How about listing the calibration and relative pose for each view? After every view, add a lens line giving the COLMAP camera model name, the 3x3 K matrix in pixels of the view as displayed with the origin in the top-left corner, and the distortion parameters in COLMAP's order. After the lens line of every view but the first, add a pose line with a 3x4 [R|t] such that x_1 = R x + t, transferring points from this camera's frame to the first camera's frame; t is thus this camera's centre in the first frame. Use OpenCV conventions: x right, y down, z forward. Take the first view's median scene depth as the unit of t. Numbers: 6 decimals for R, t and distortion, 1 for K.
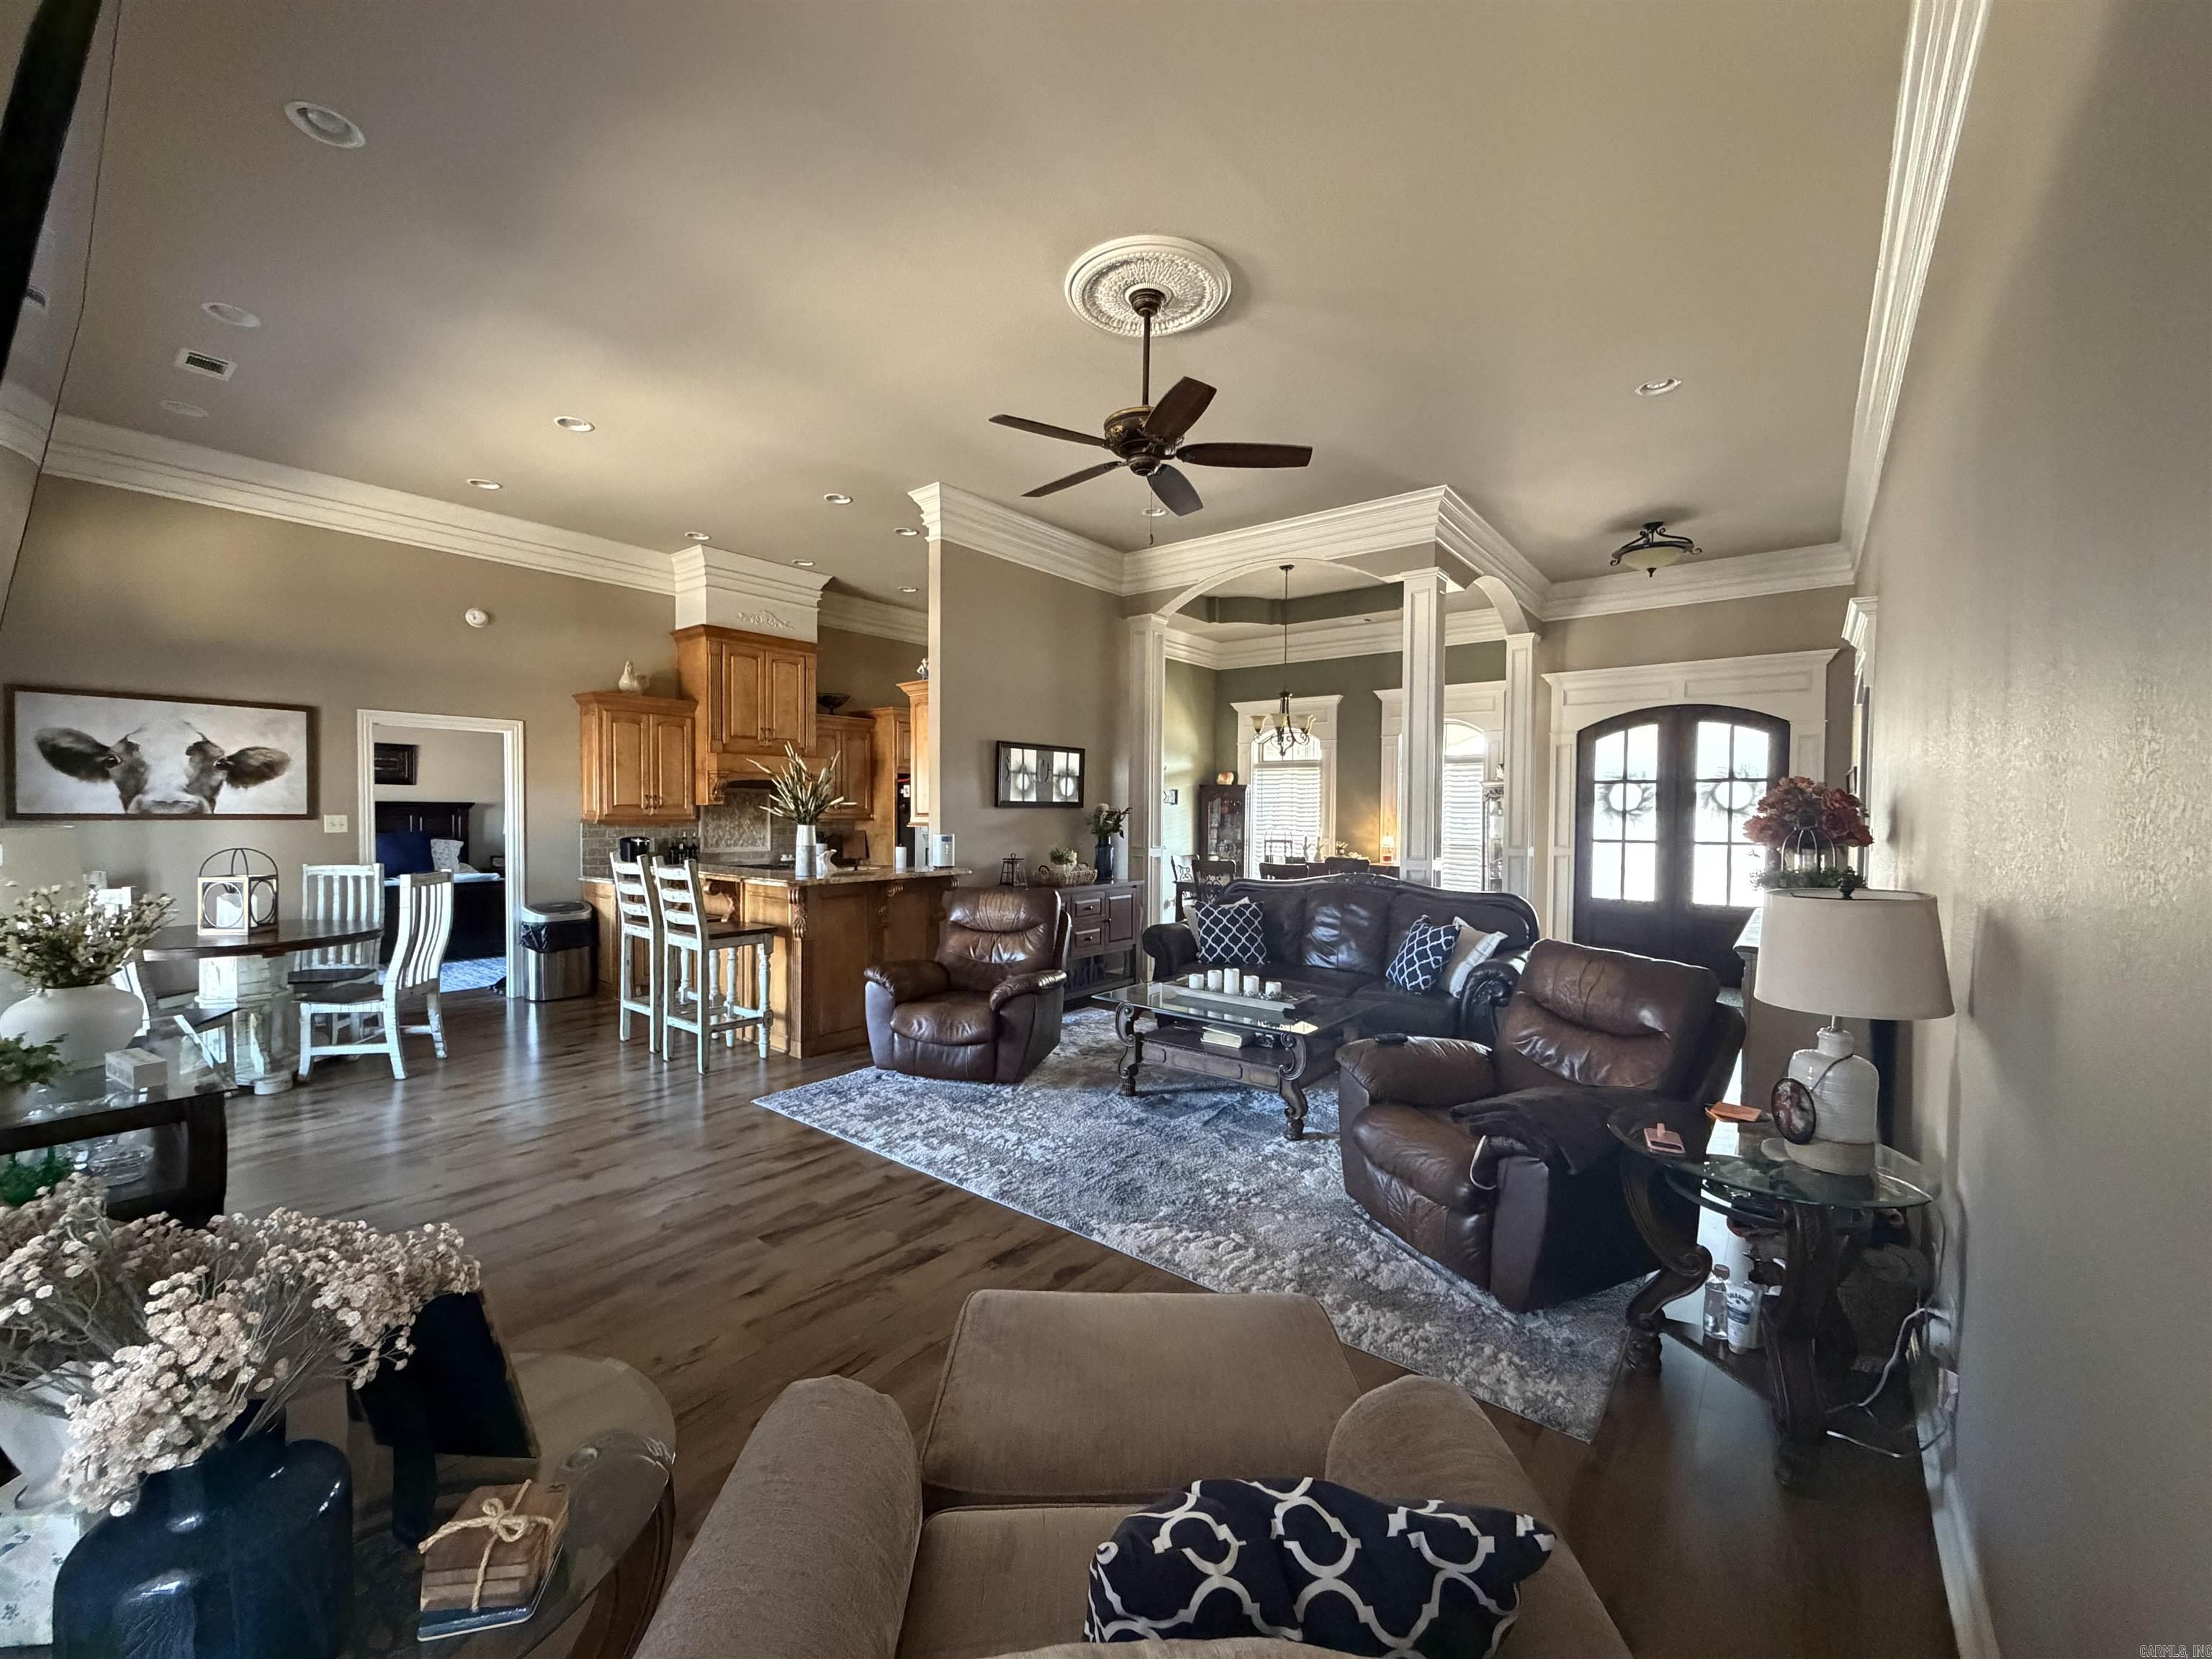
lens RADIAL K [[881.0, 0, 1101.4], [0, 881.0, 840.6], [0, 0, 1]] dist [-0.000565, 0.000350]
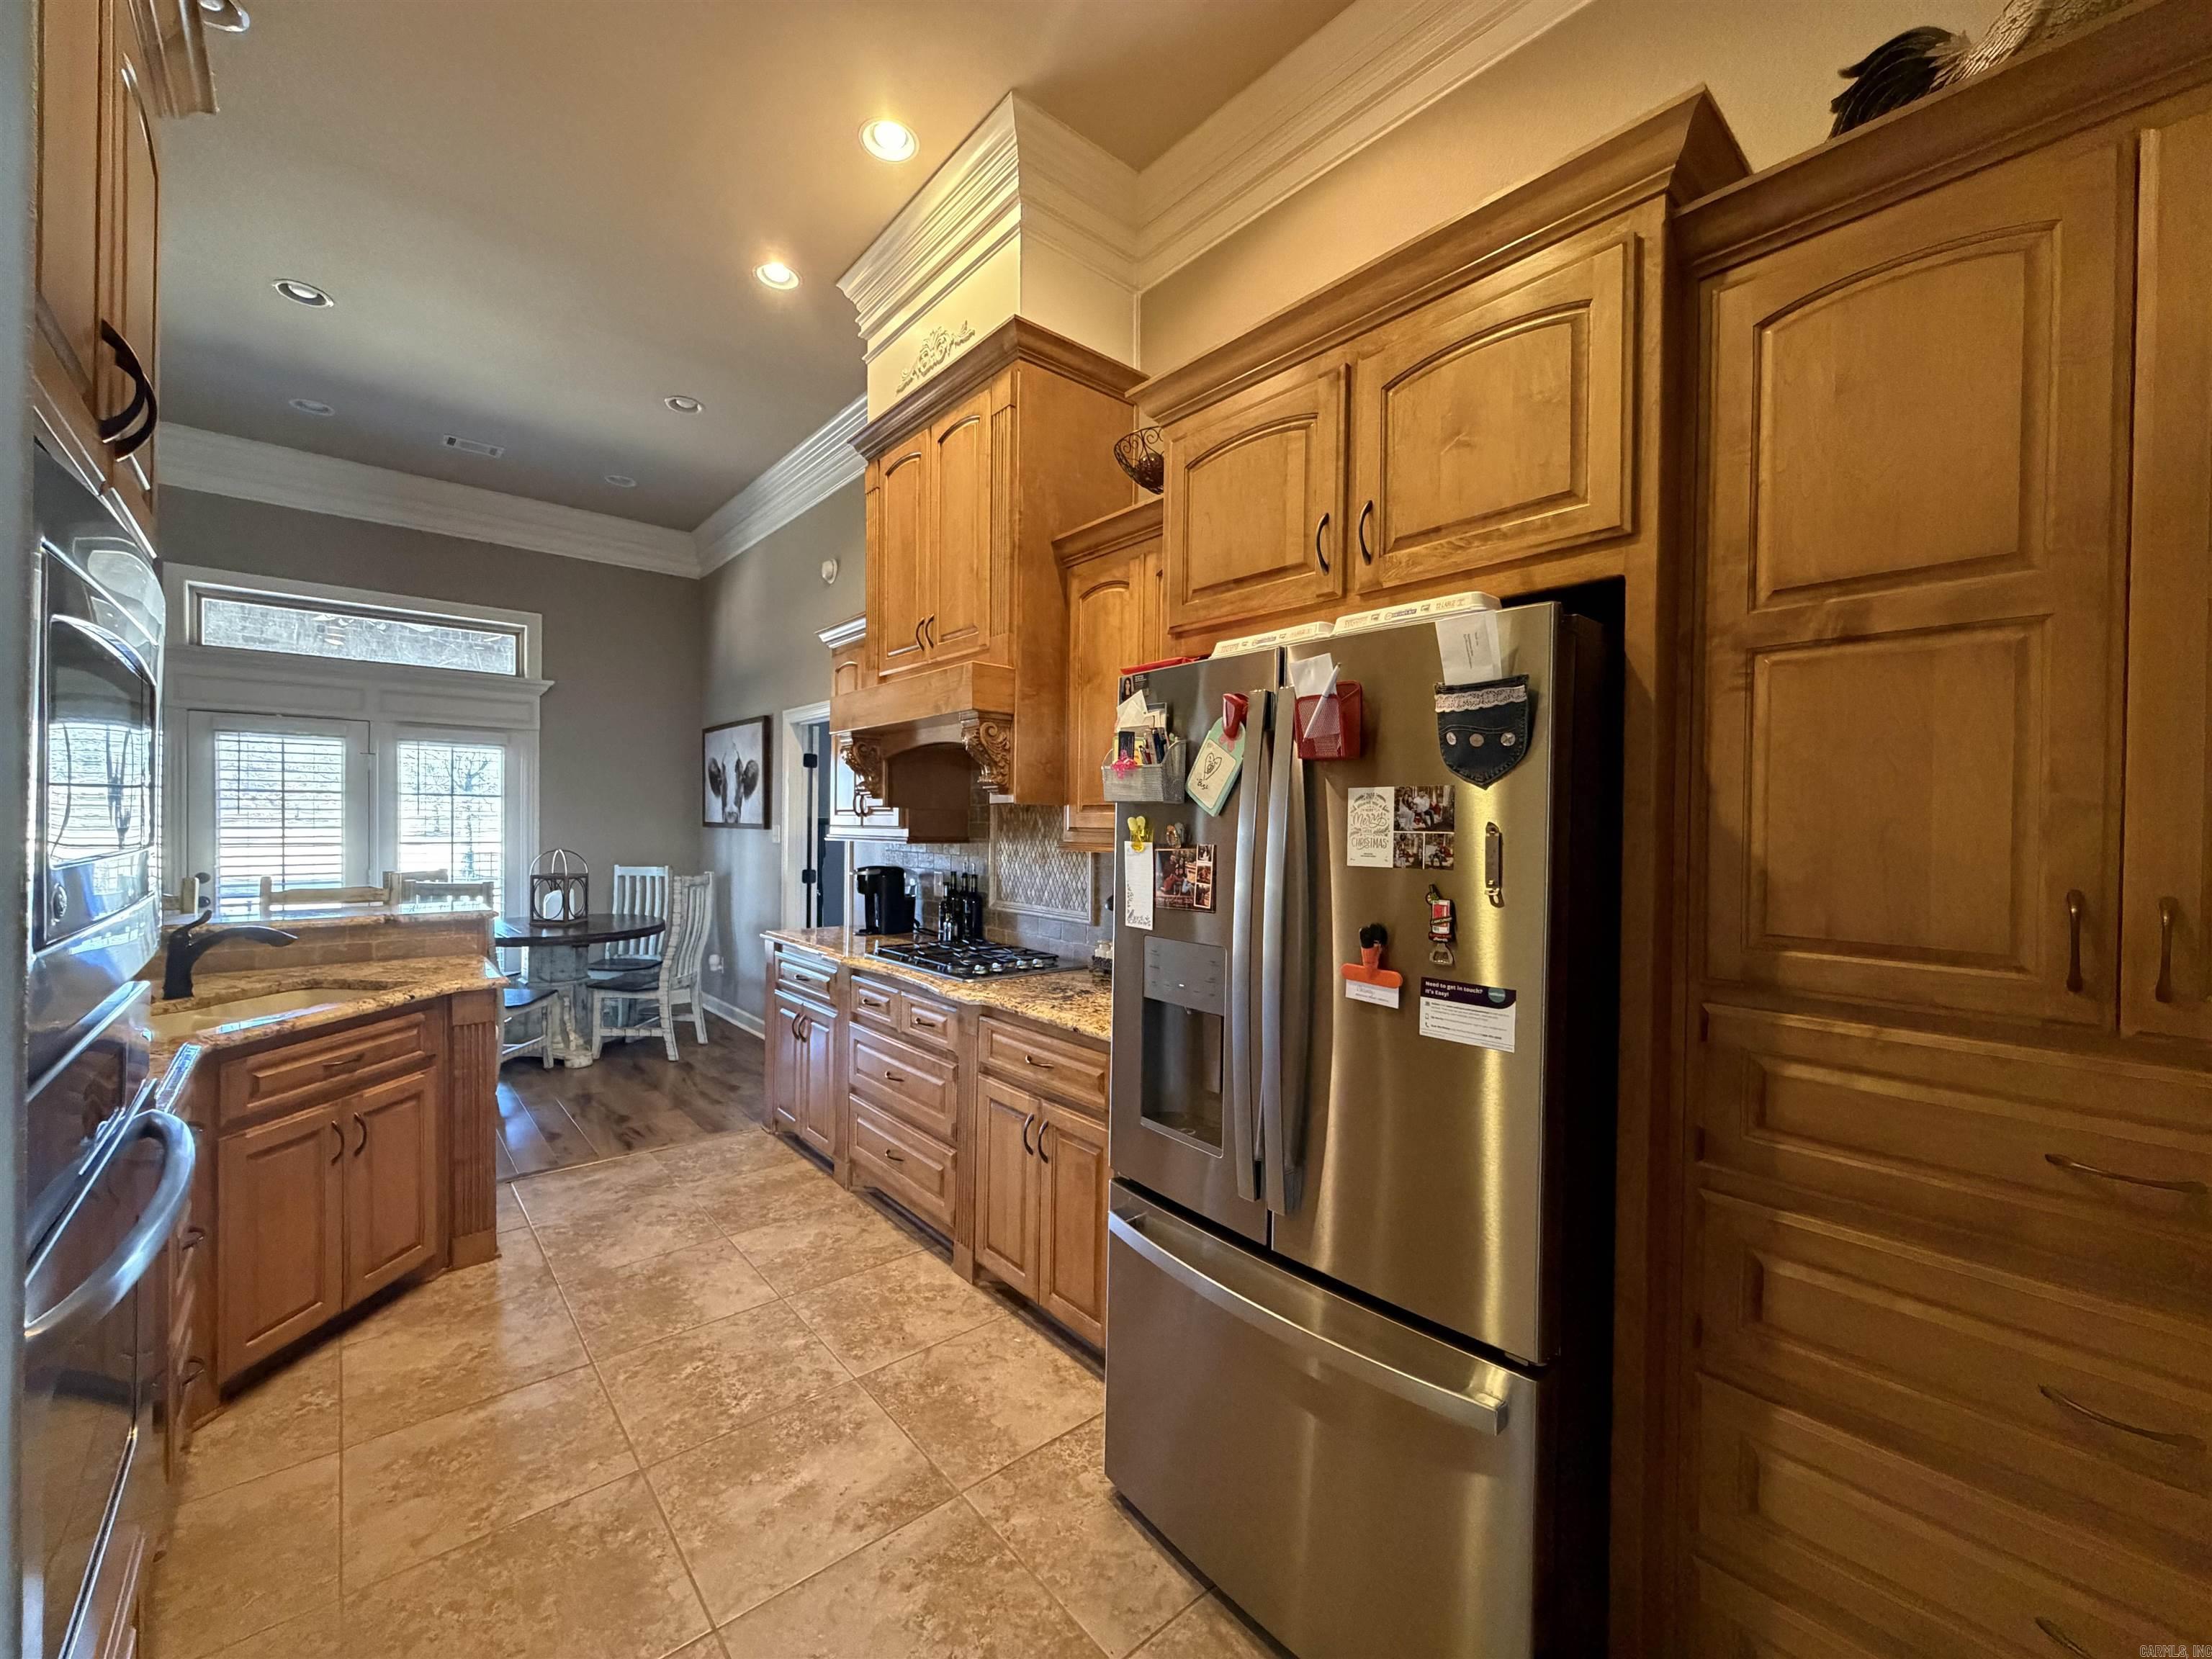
lens RADIAL K [[881.0, 0, 1095.0], [0, 881.0, 831.0], [0, 0, 1]] dist [-0.000565, 0.000350]
pose [[-0.190549, -0.003122, -0.981673, 0.008239], [-0.048542, 0.998802, 0.006246, -0.053152], [0.980477, 0.048843, -0.190472, 1.773863]]
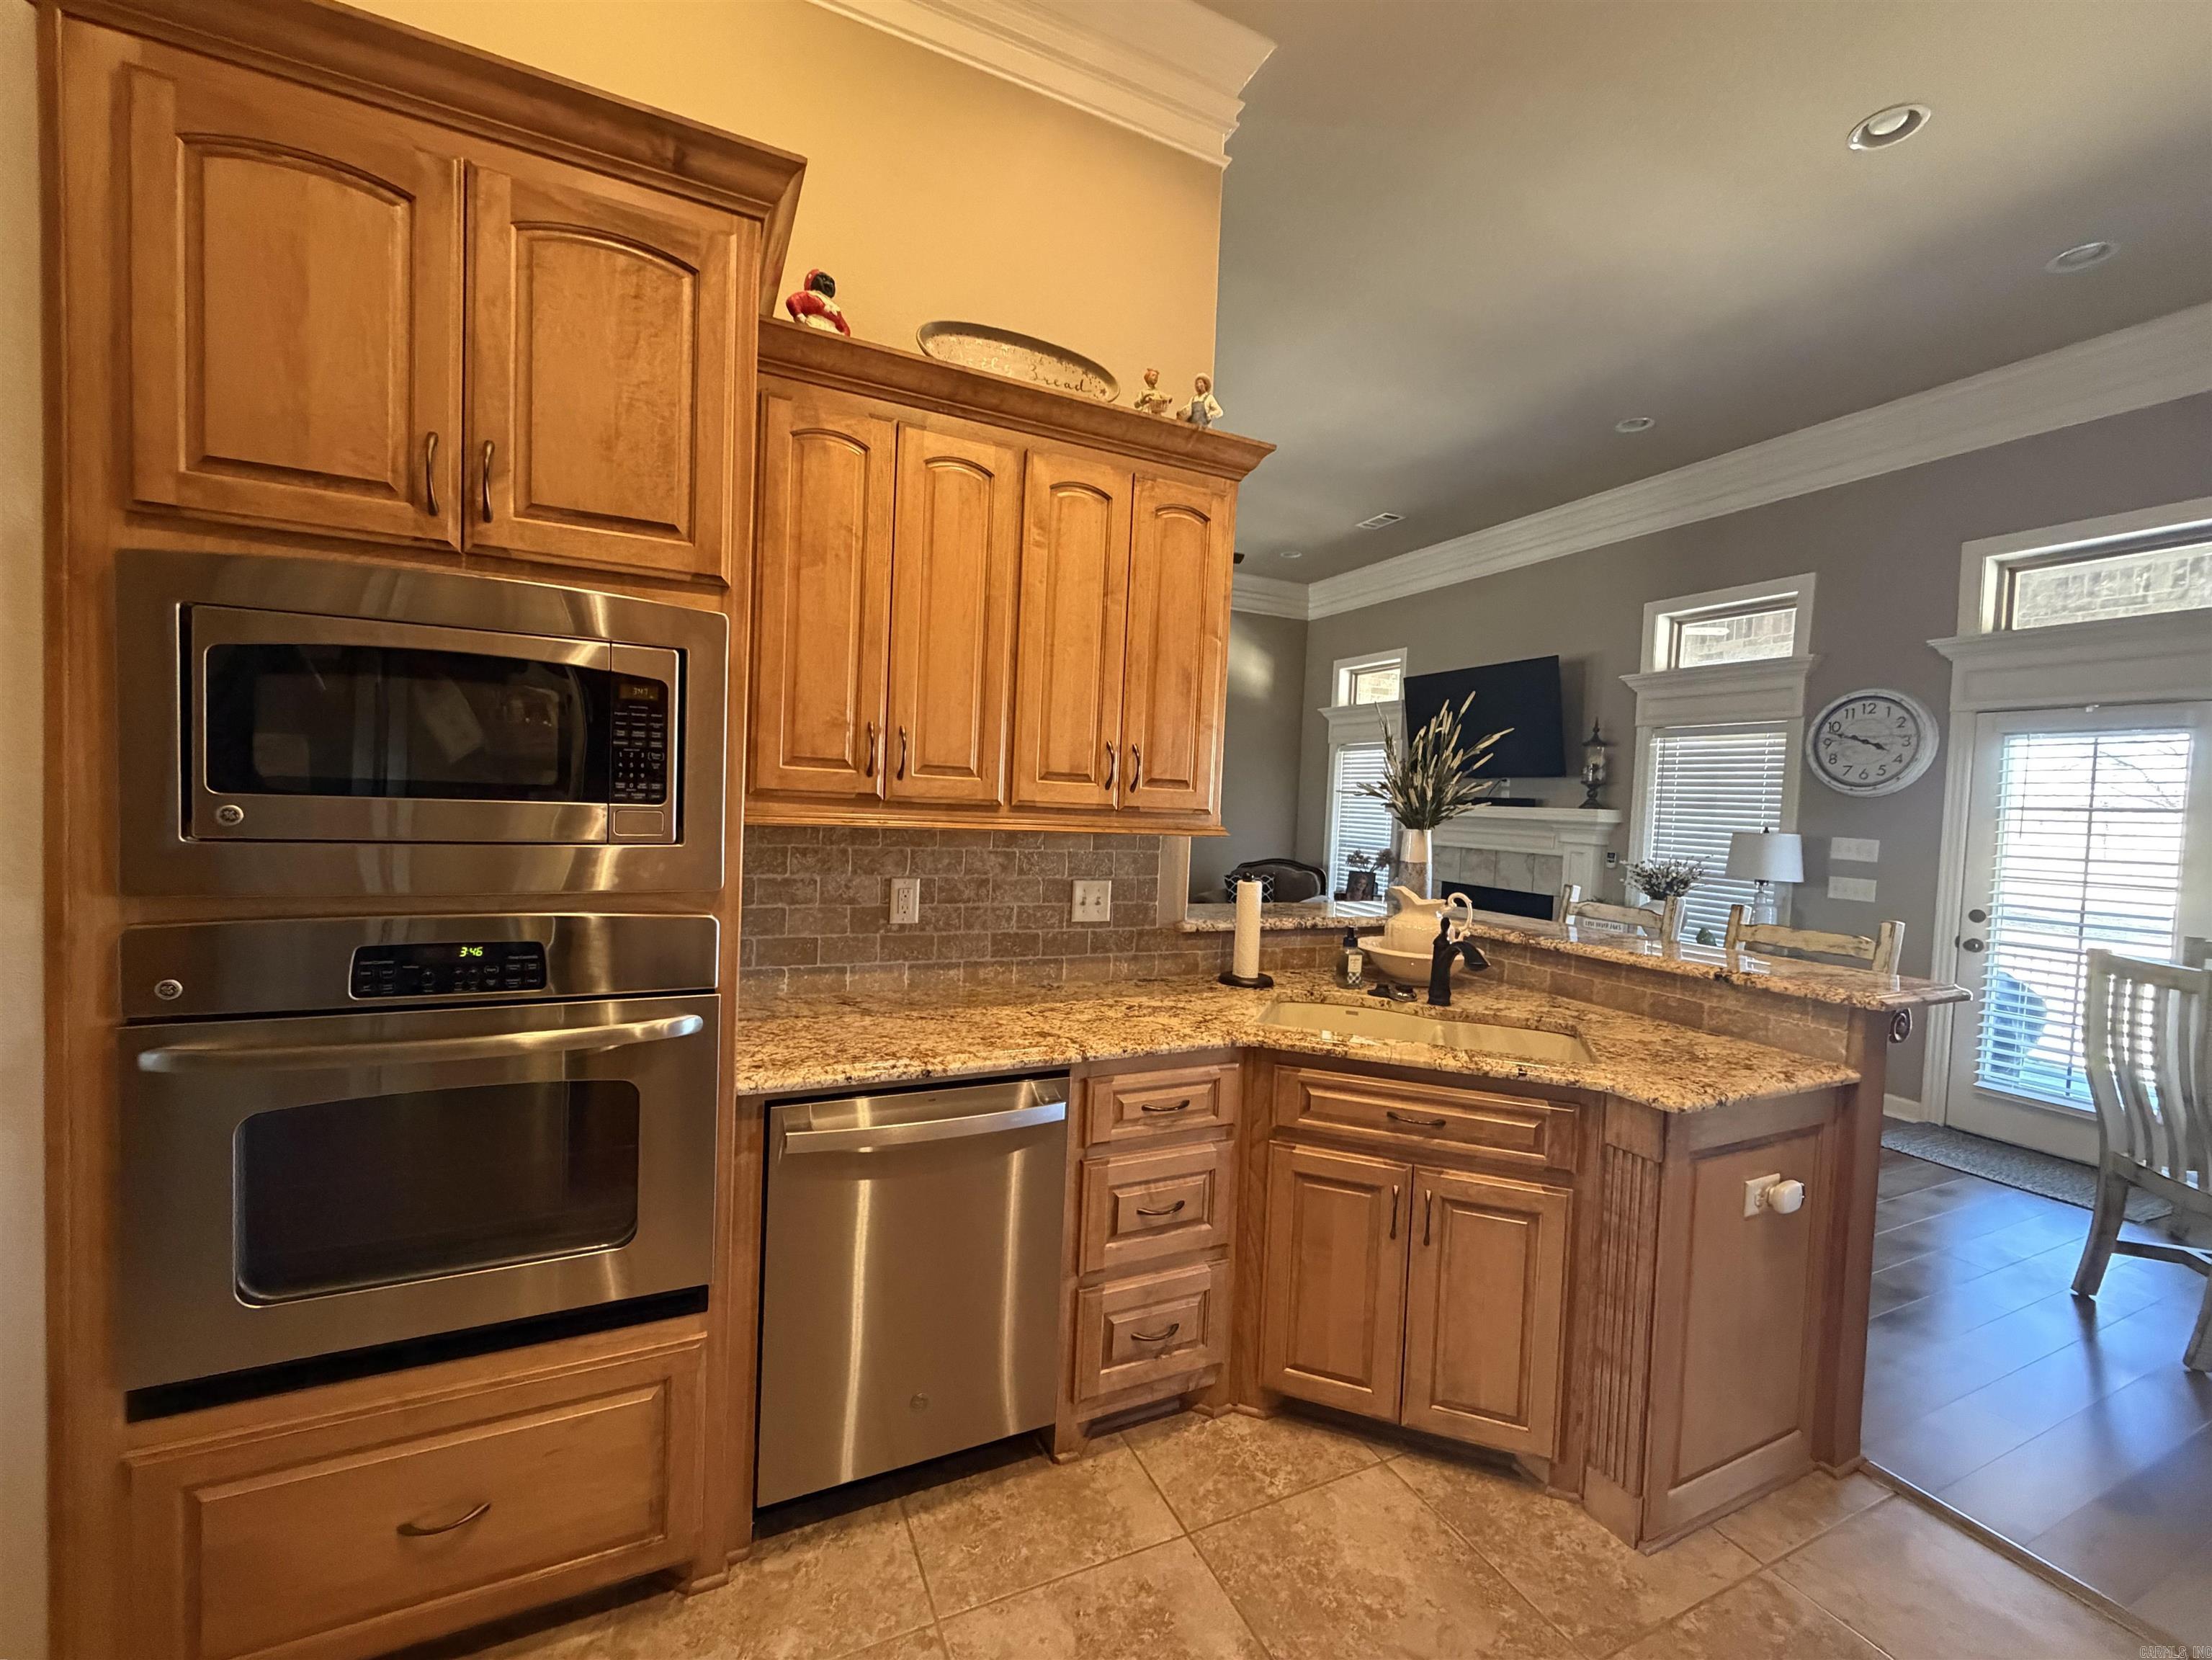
lens RADIAL K [[881.1, 0, 1088.2], [0, 881.1, 833.0], [0, 0, 1]] dist [-0.000565, 0.000350]
pose [[-0.894088, -0.062545, 0.443502, -0.410355], [-0.033729, 0.996792, 0.072577, -0.053559], [-0.446619, 0.049932, -0.893330, 1.692843]]
